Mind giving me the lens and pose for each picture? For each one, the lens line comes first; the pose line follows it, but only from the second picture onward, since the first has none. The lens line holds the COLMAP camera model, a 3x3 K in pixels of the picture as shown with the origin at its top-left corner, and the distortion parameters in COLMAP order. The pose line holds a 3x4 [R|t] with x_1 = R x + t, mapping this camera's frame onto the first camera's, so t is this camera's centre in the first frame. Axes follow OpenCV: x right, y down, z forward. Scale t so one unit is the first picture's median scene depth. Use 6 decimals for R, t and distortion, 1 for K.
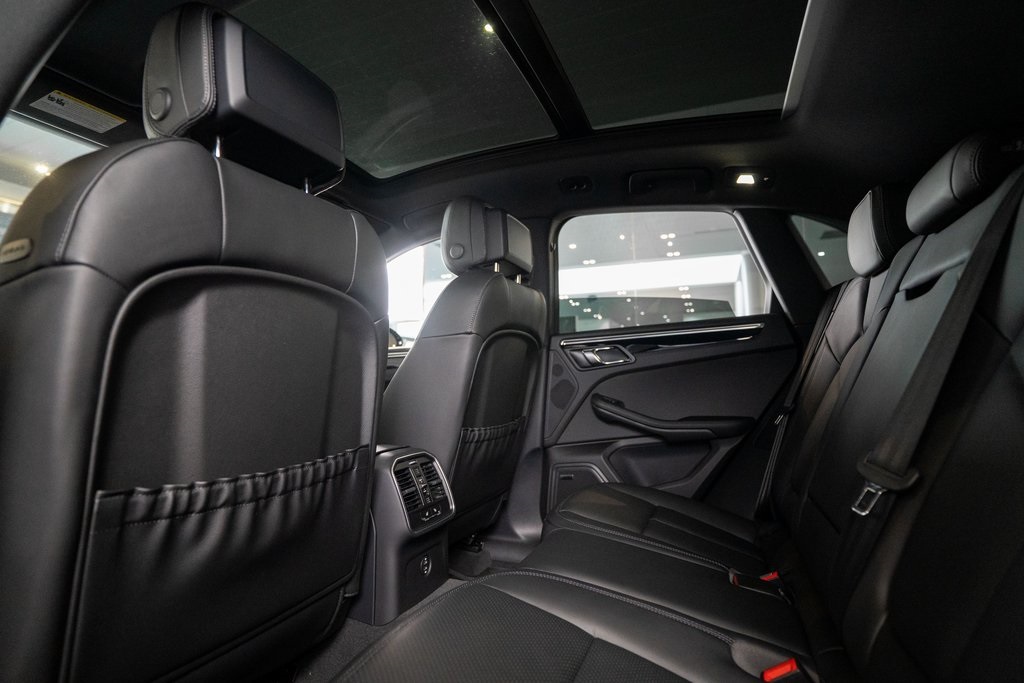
lens RADIAL K [[515.8, 0, 512.0], [0, 515.8, 341.5], [0, 0, 1]] dist [-0.017678, -0.000460]
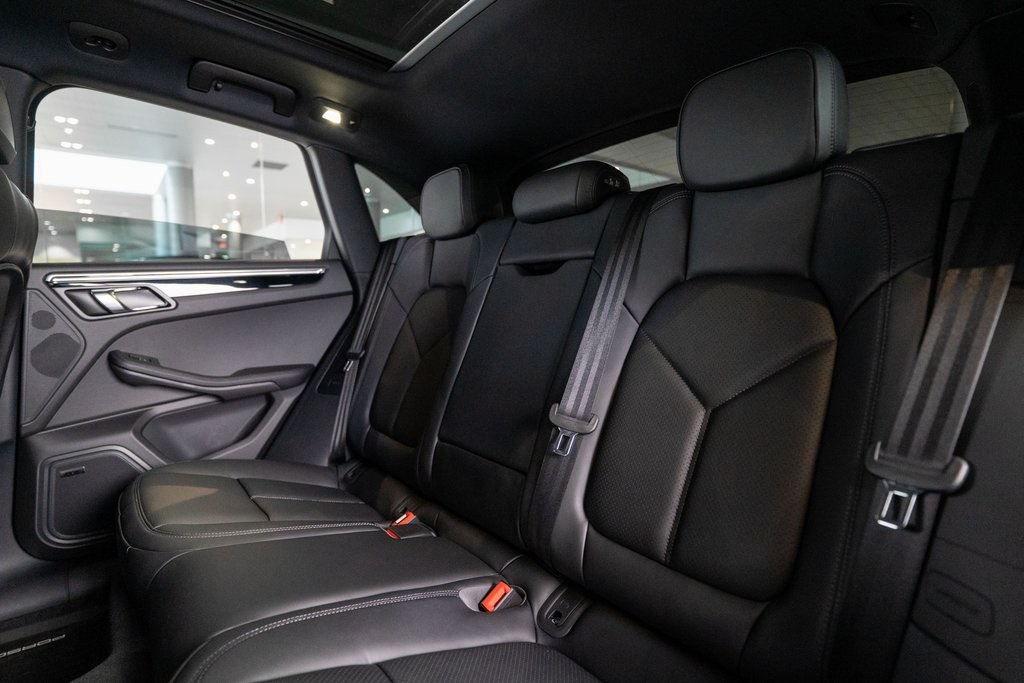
lens RADIAL K [[515.8, 0, 512.0], [0, 515.8, 341.5], [0, 0, 1]] dist [-0.017678, -0.000460]
pose [[0.525151, -0.062470, 0.848713, -0.157736], [-0.060934, 0.991982, 0.110719, -0.026488], [-0.848825, -0.109859, 0.517134, 0.158837]]
